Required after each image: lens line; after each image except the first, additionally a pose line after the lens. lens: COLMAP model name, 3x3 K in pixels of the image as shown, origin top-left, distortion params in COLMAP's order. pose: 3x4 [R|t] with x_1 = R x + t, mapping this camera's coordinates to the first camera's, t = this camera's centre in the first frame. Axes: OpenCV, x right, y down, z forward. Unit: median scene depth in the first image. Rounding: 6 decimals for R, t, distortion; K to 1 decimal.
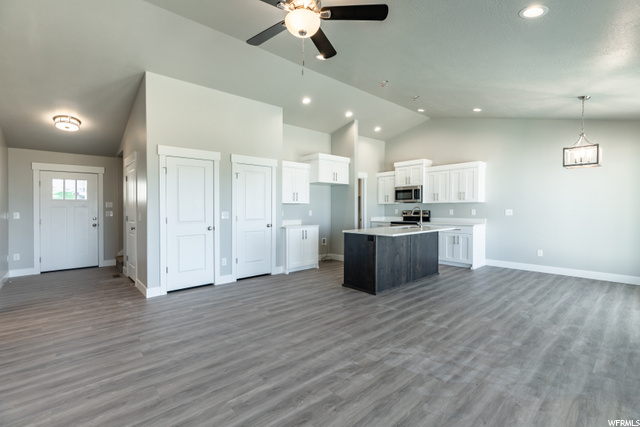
lens RADIAL K [[288.1, 0, 321.7], [0, 288.1, 204.3], [0, 0, 1]] dist [-0.000802, -0.000320]
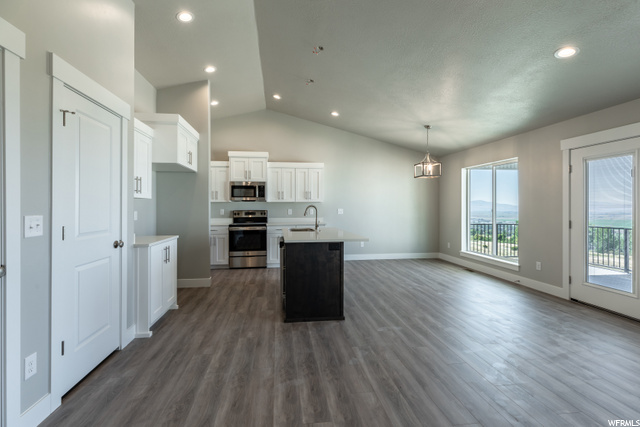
lens RADIAL K [[289.5, 0, 313.3], [0, 289.5, 205.0], [0, 0, 1]] dist [0.001488, 0.000283]
pose [[0.570804, 0.010436, 0.821020, -0.358774], [-0.012099, 0.999918, -0.004299, 0.008809], [-0.820998, -0.007480, 0.570883, 0.449347]]
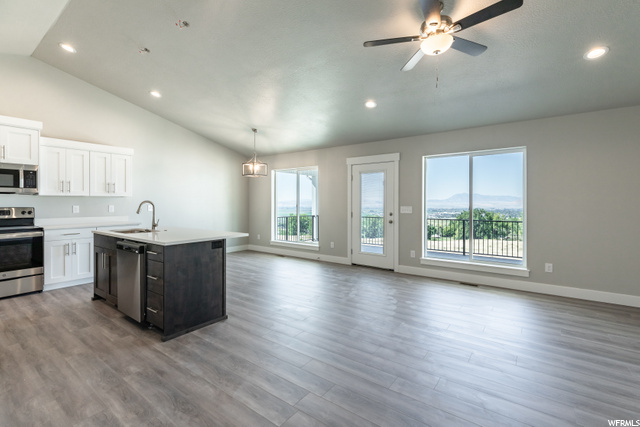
lens RADIAL K [[288.1, 0, 321.7], [0, 288.1, 204.3], [0, 0, 1]] dist [-0.000802, -0.000320]
pose [[-0.205866, 0.000825, 0.978580, -0.432145], [-0.011751, 0.999925, -0.003315, 0.011724], [-0.978510, -0.012182, -0.205841, 0.656986]]
